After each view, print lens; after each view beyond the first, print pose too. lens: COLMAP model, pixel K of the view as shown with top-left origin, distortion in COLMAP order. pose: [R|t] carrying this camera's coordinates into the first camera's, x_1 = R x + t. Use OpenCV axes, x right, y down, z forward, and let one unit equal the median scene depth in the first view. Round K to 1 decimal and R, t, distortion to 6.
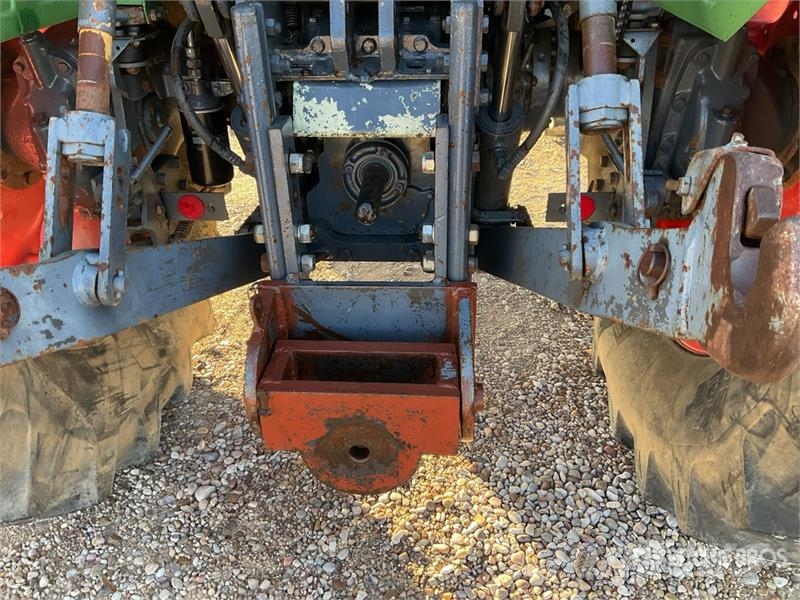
lens RADIAL K [[665.7, 0, 400.0], [0, 665.7, 300.0], [0, 0, 1]] dist [0.043164, -0.084468]
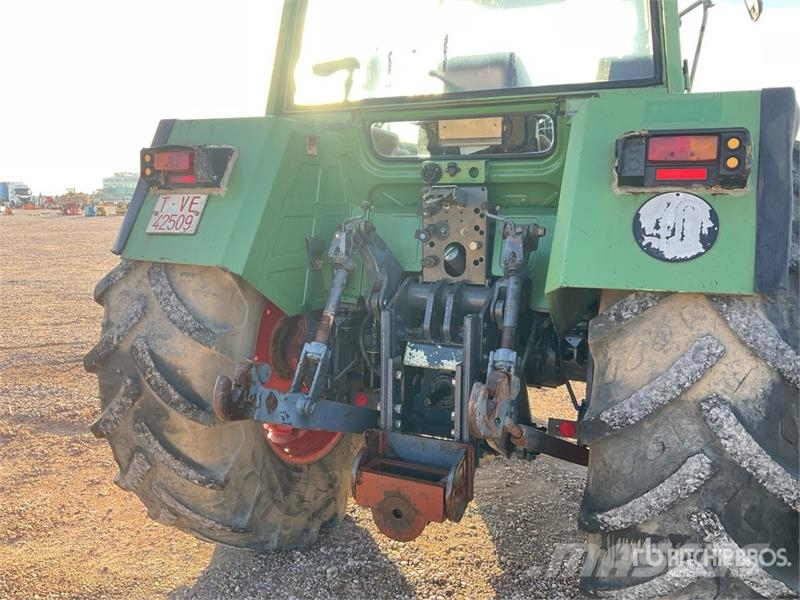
lens RADIAL K [[663.3, 0, 396.8], [0, 663.3, 295.8], [0, 0, 1]] dist [0.090261, -0.178795]
pose [[0.934325, 0.076332, -0.348152, 0.447596], [-0.207994, 0.909996, -0.358671, 0.265998], [0.289439, 0.407529, 0.866109, -0.782440]]
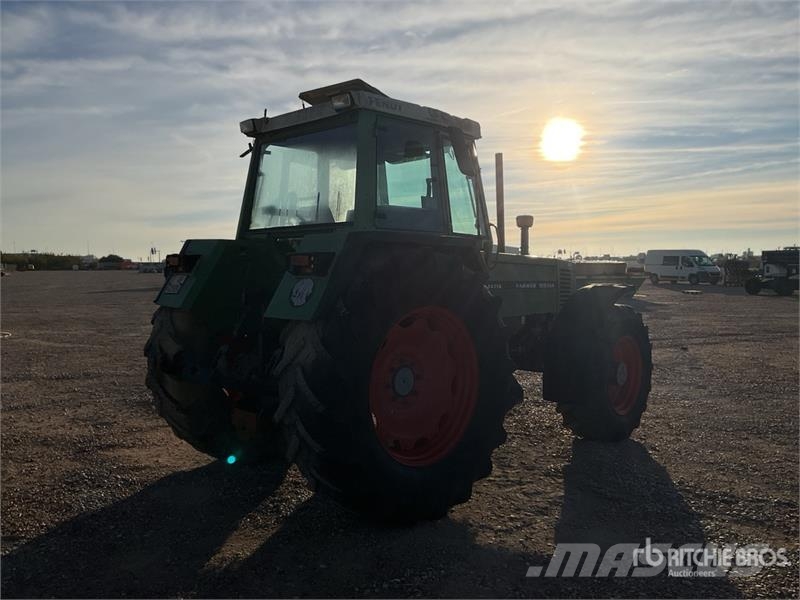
lens RADIAL K [[663.3, 0, 396.8], [0, 663.3, 295.8], [0, 0, 1]] dist [0.090261, -0.178795]
pose [[0.725678, 0.052613, -0.686020, 2.664779], [-0.369269, 0.871084, -0.323810, 0.392372], [0.580544, 0.488308, 0.651555, -1.235809]]
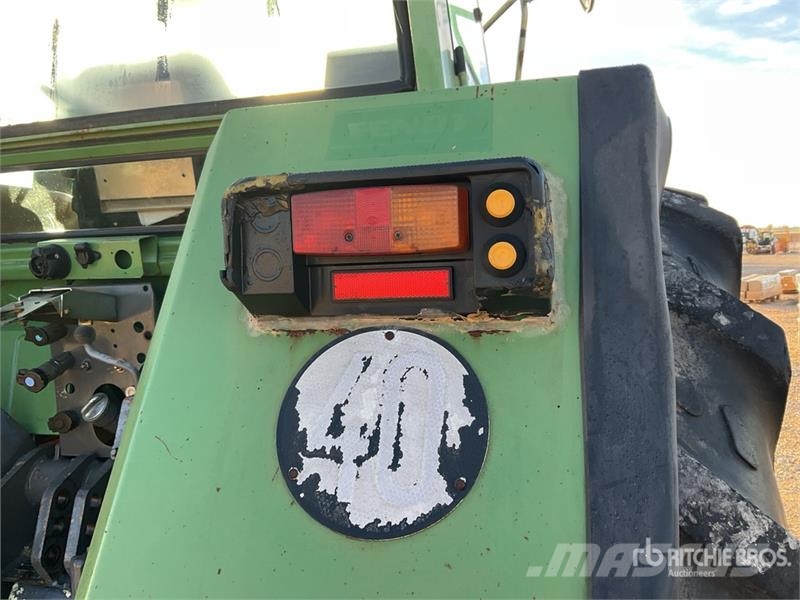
lens RADIAL K [[663.3, 0, 396.8], [0, 663.3, 295.8], [0, 0, 1]] dist [0.090261, -0.178795]
pose [[0.977280, -0.000442, -0.211953, 0.587748], [-0.097702, 0.886480, -0.452336, -0.246401], [0.188092, 0.462767, 0.866296, -0.088021]]
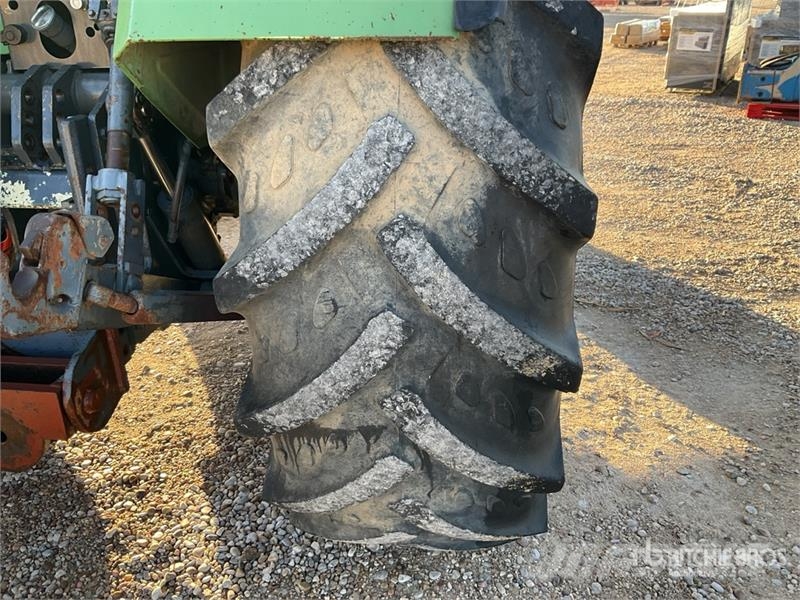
lens RADIAL K [[668.5, 0, 399.0], [0, 668.5, 305.2], [0, 0, 1]] dist [0.037941, -0.071410]
pose [[0.998930, 0.026469, -0.037922, 0.589717], [-0.030824, 0.992383, -0.119269, 0.077315], [0.034476, 0.120311, 0.992137, -0.261857]]
